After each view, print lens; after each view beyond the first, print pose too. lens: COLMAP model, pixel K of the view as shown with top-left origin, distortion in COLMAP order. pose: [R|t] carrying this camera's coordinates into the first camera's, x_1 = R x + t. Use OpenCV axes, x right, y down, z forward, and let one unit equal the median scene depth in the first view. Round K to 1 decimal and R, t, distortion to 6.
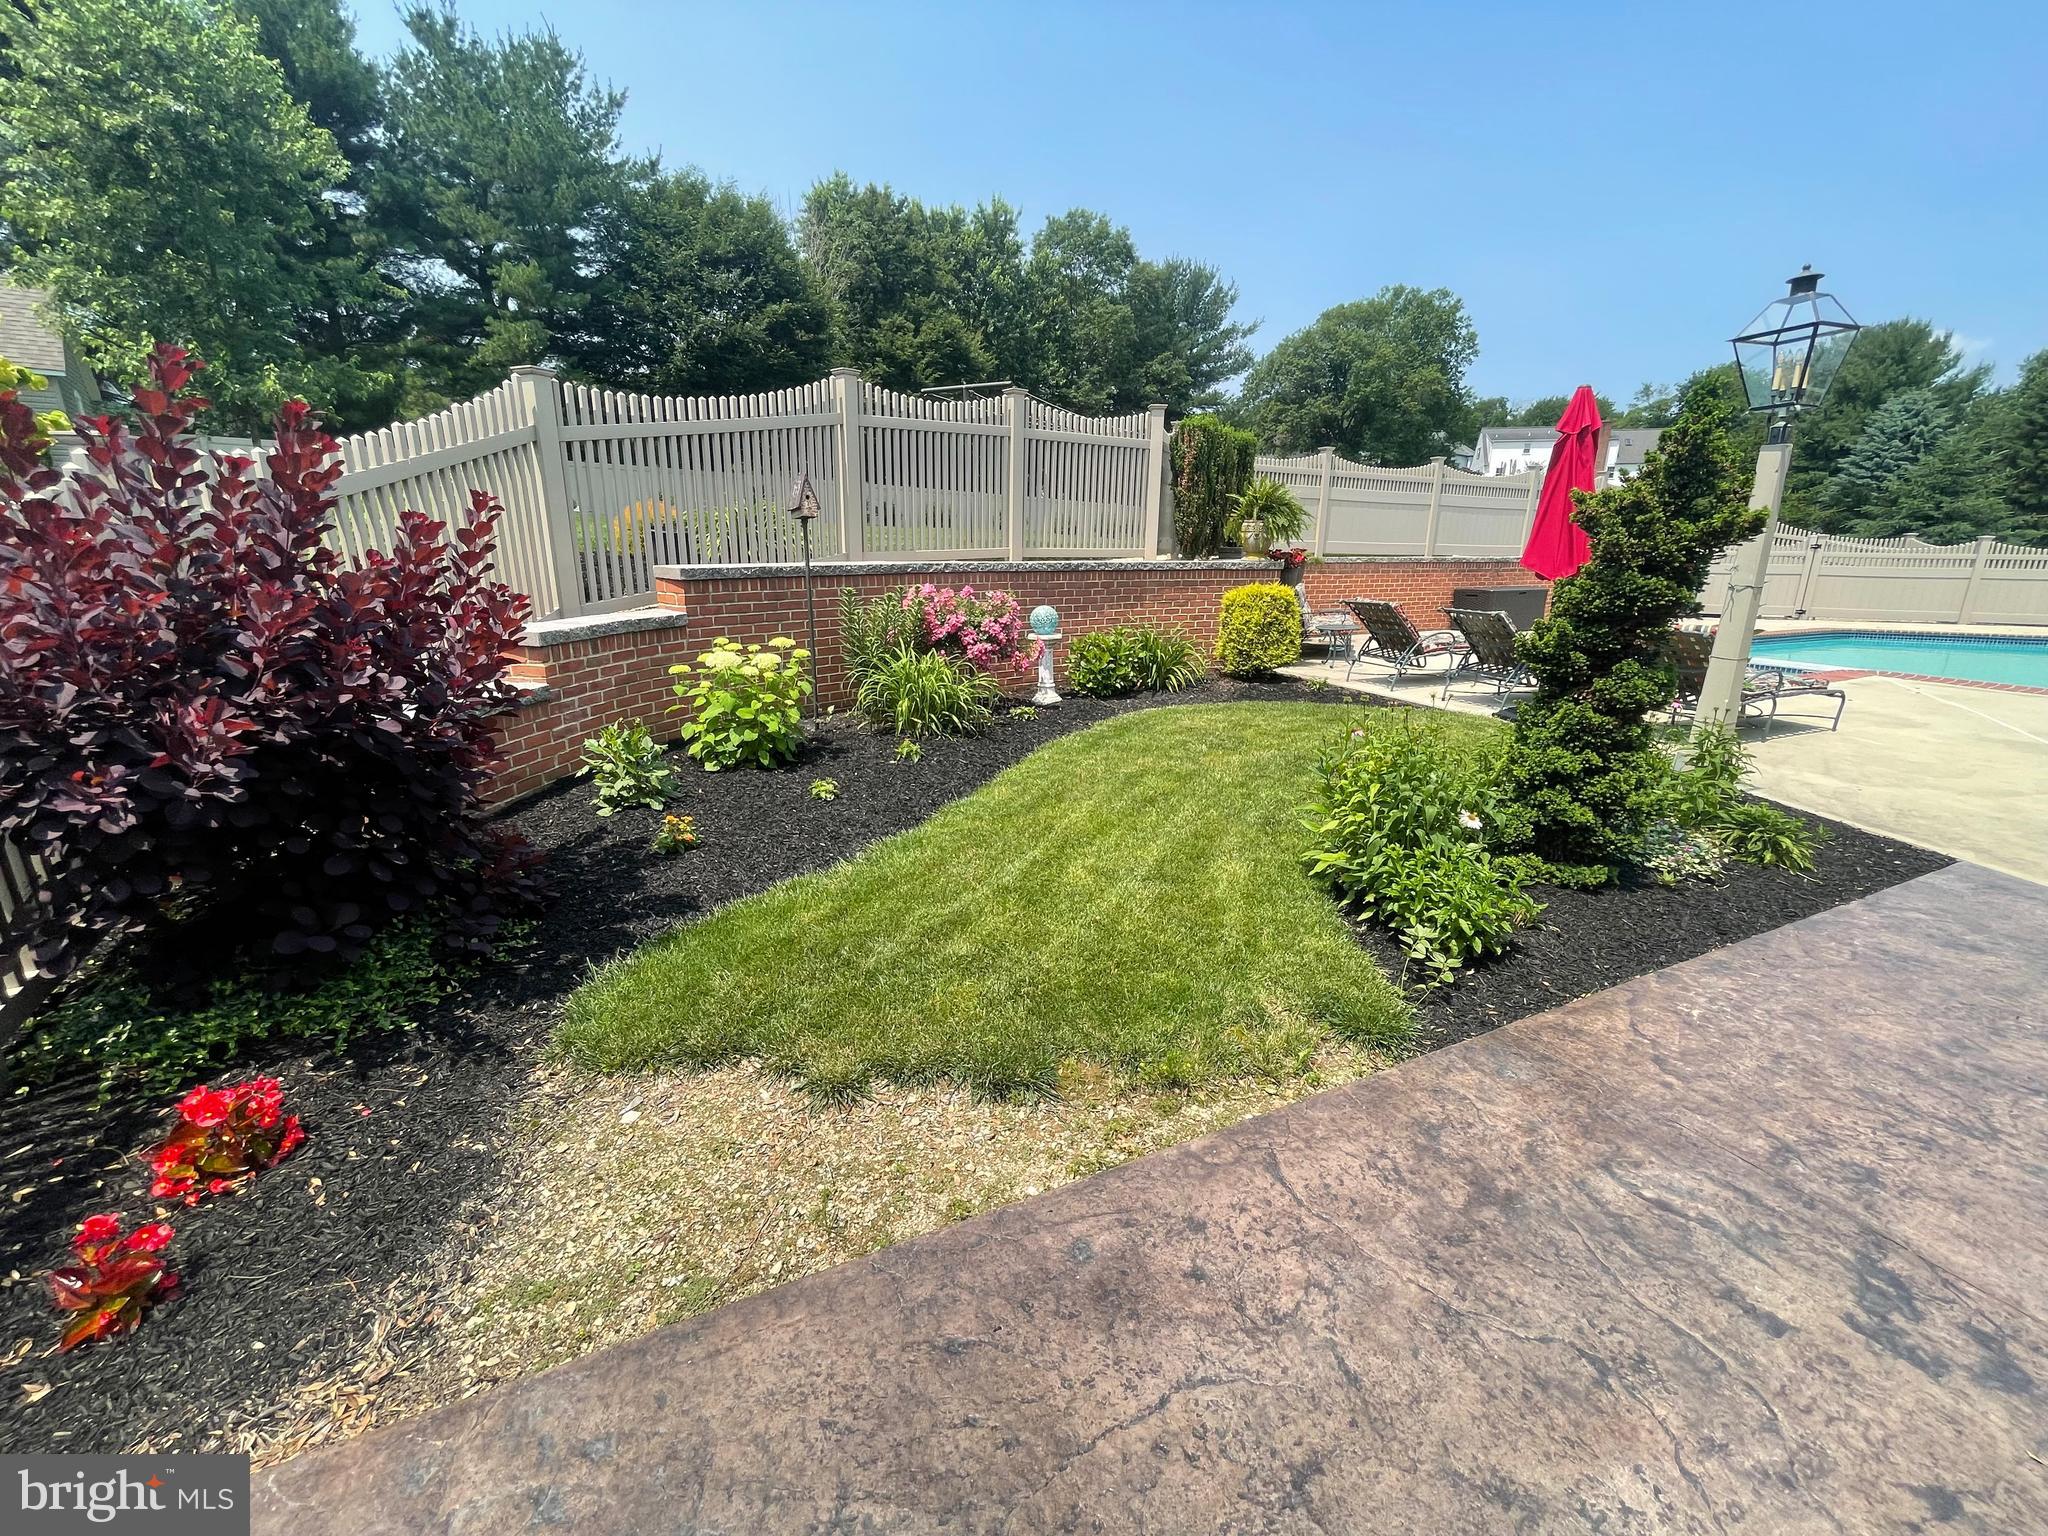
lens RADIAL K [[816.3, 0, 1030.1], [0, 816.3, 772.0], [0, 0, 1]] dist [0.000259, -0.000218]
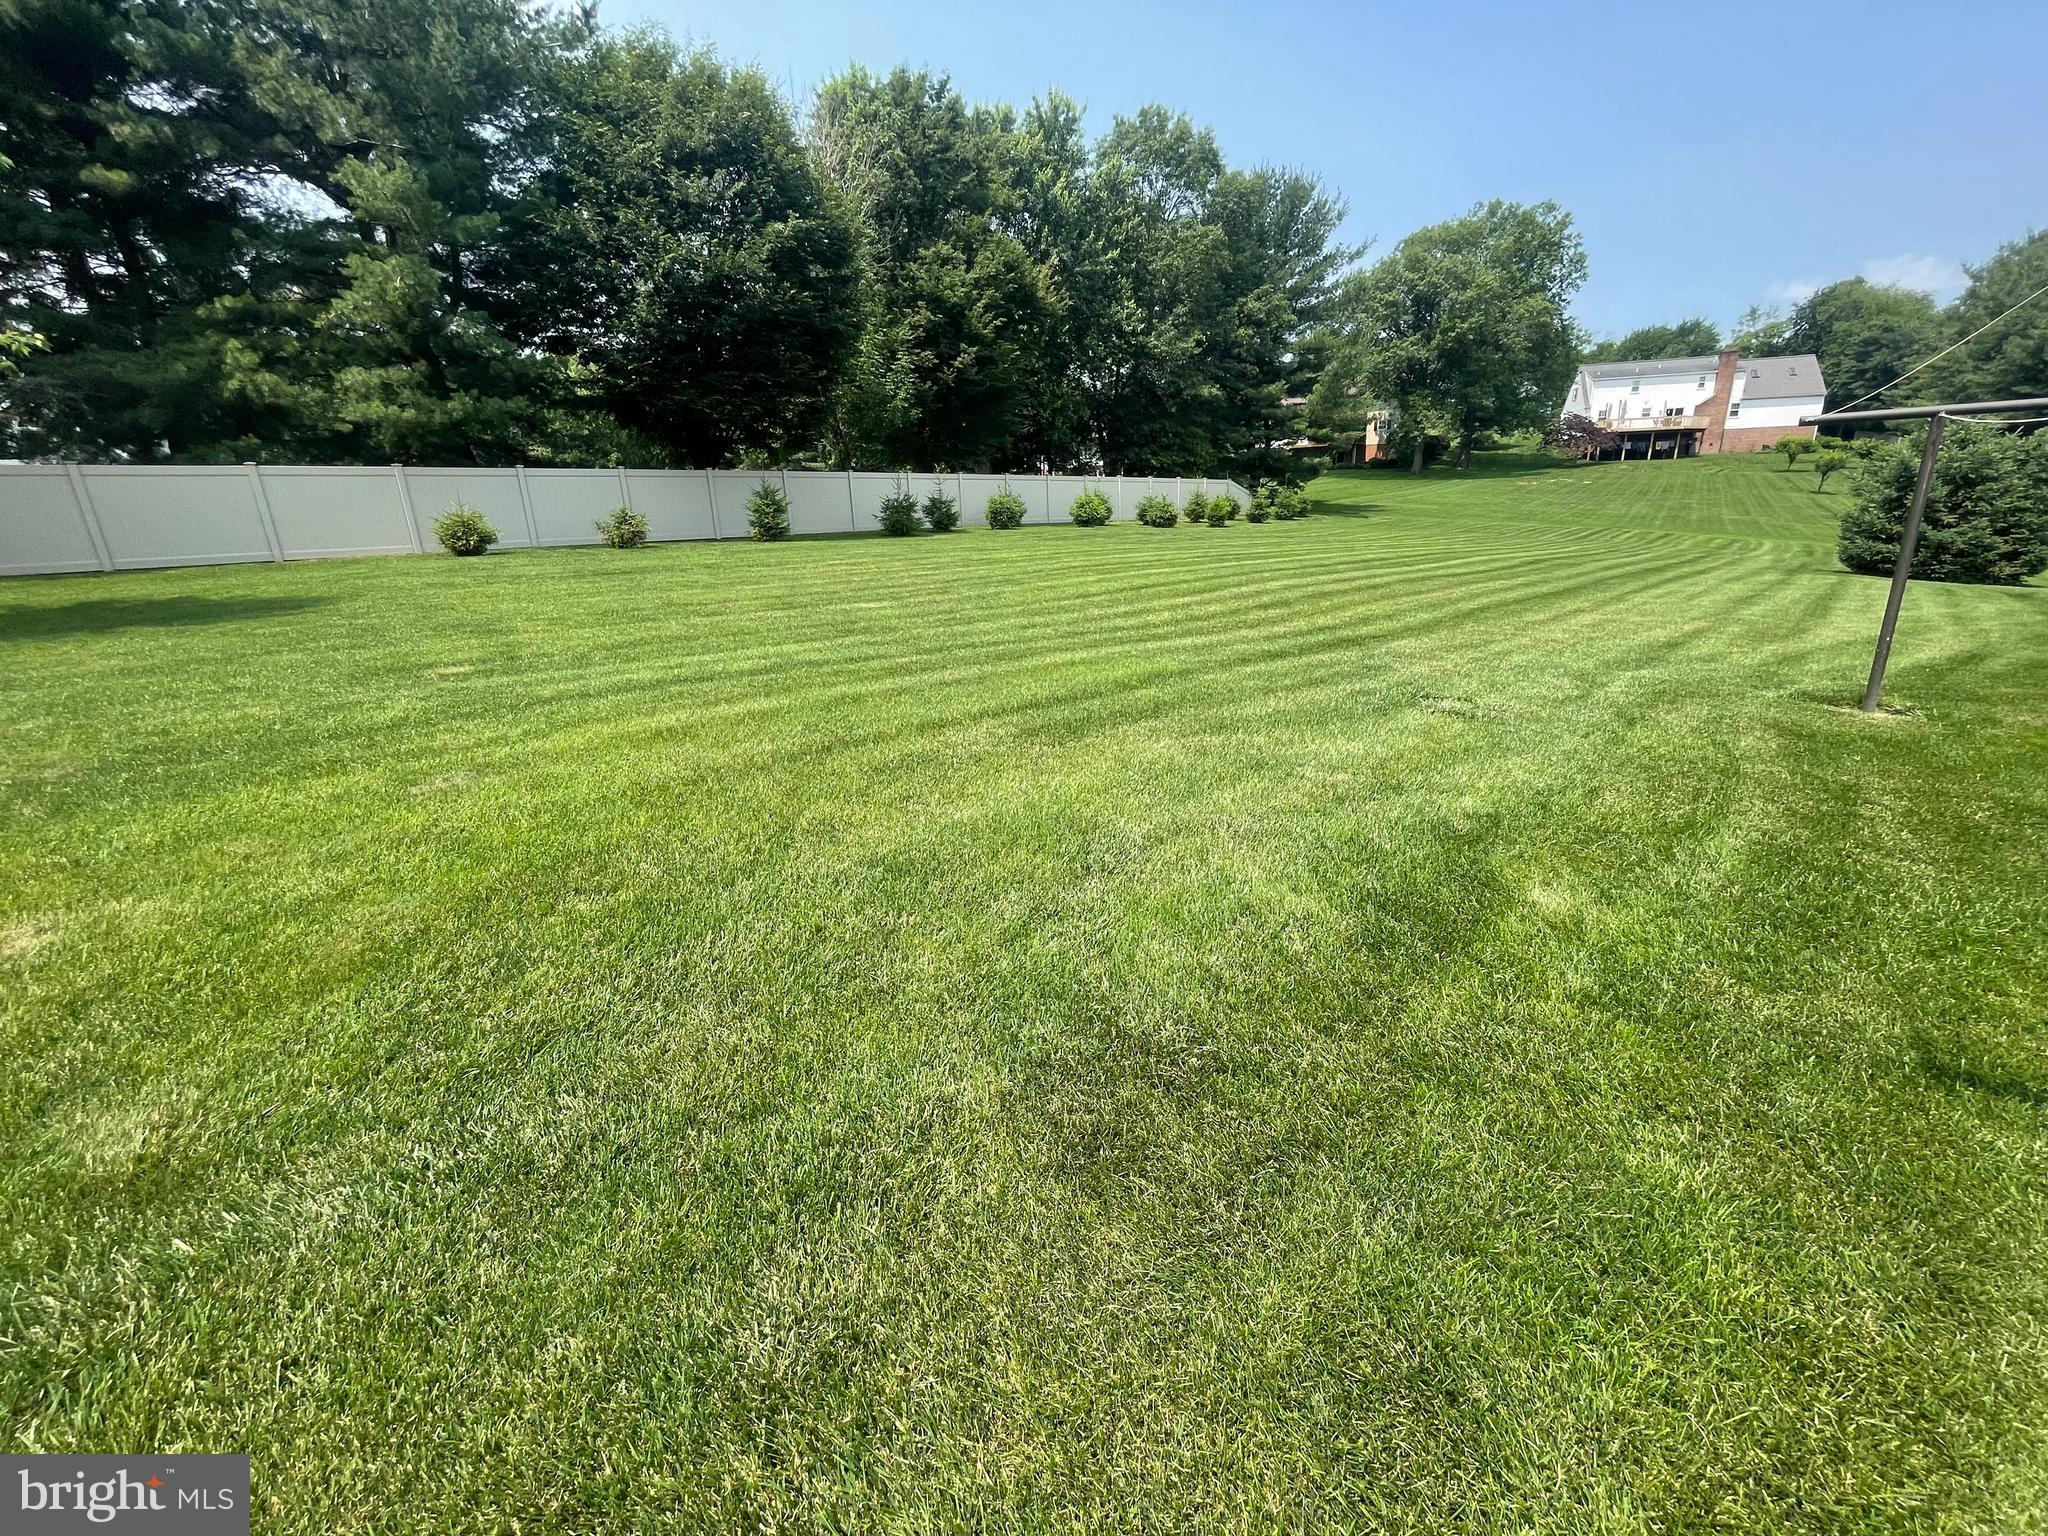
lens RADIAL K [[816.3, 0, 1030.1], [0, 816.3, 772.0], [0, 0, 1]] dist [0.000259, -0.000218]
pose [[0.999003, -0.032652, -0.030439, -0.062162], [0.033820, 0.998679, 0.038690, -0.085321], [0.029136, -0.039680, 0.998788, 0.197250]]
